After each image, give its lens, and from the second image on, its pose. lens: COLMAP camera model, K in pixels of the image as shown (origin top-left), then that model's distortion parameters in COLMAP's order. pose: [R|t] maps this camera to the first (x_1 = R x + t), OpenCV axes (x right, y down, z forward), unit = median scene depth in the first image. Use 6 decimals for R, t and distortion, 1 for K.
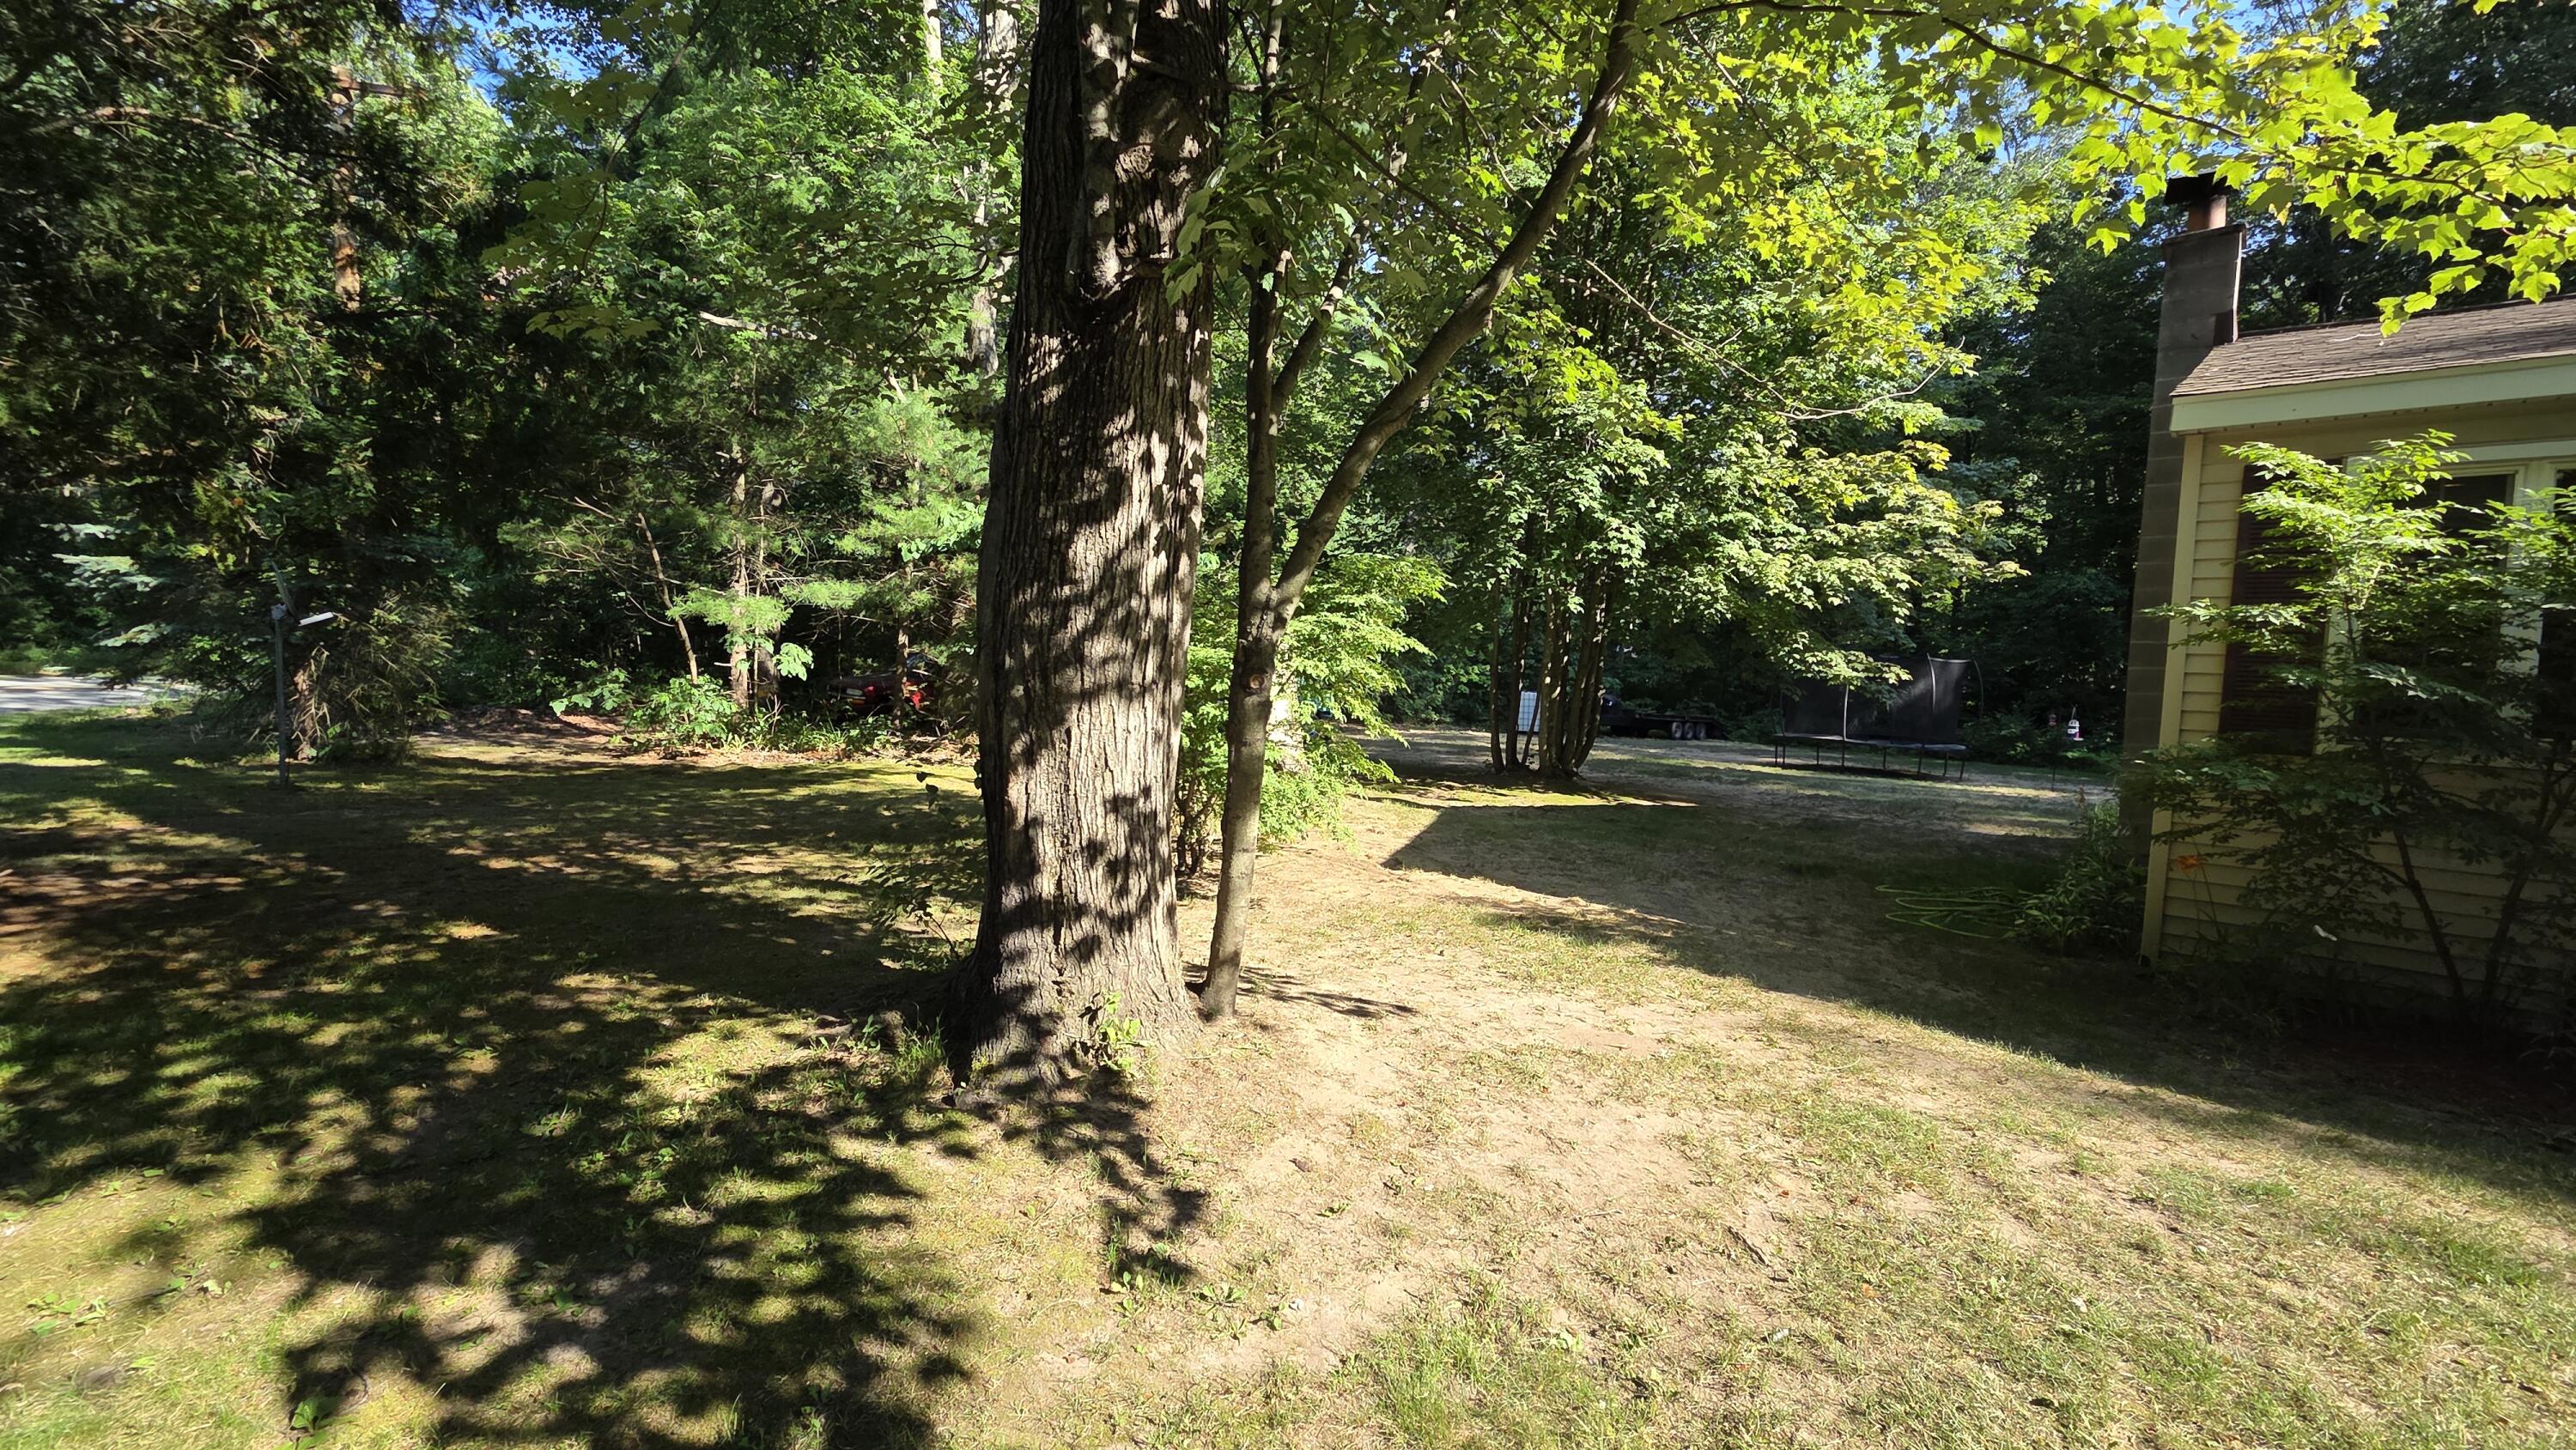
lens RADIAL K [[1044.0, 0, 1280.9], [0, 1044.0, 723.5], [0, 0, 1]] dist [-0.001370, -0.000318]
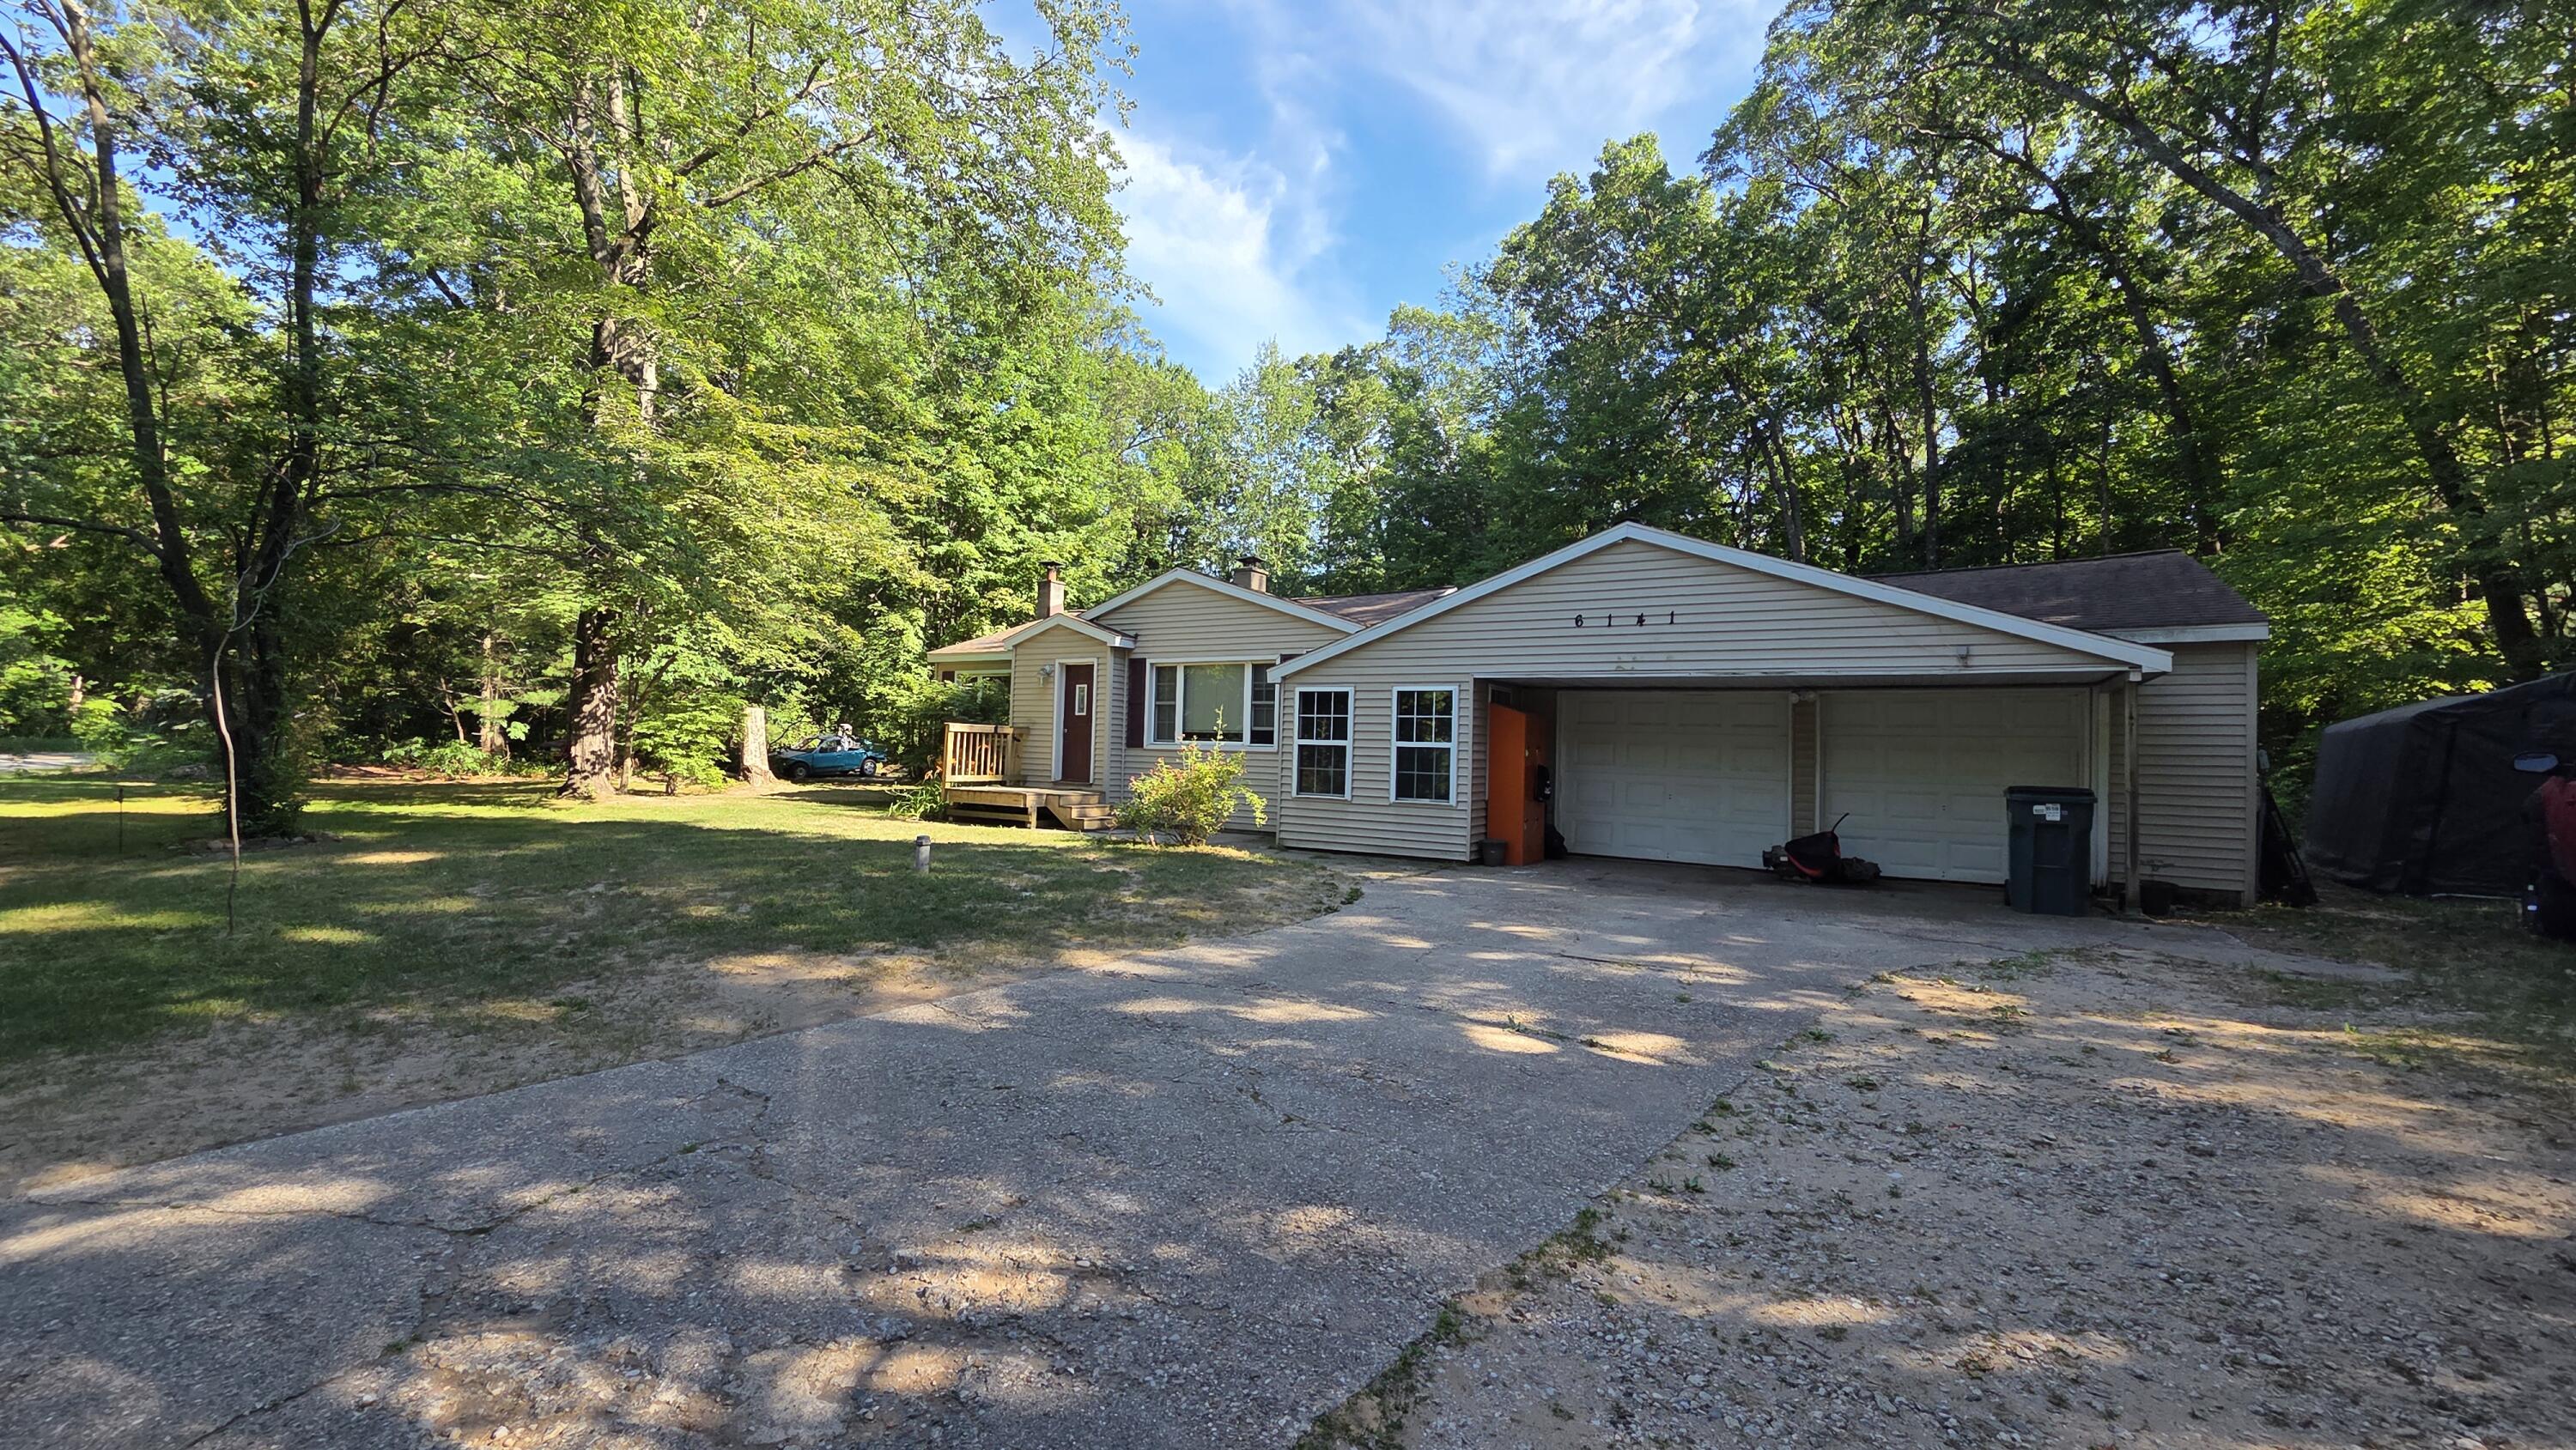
lens RADIAL K [[1044.0, 0, 1295.6], [0, 1044.0, 723.6], [0, 0, 1]] dist [-0.001370, -0.000318]
pose [[0.976611, -0.024053, 0.213666, 0.573098], [0.035916, 0.998011, -0.051815, 0.084911], [-0.211995, 0.058278, 0.975532, -1.296773]]
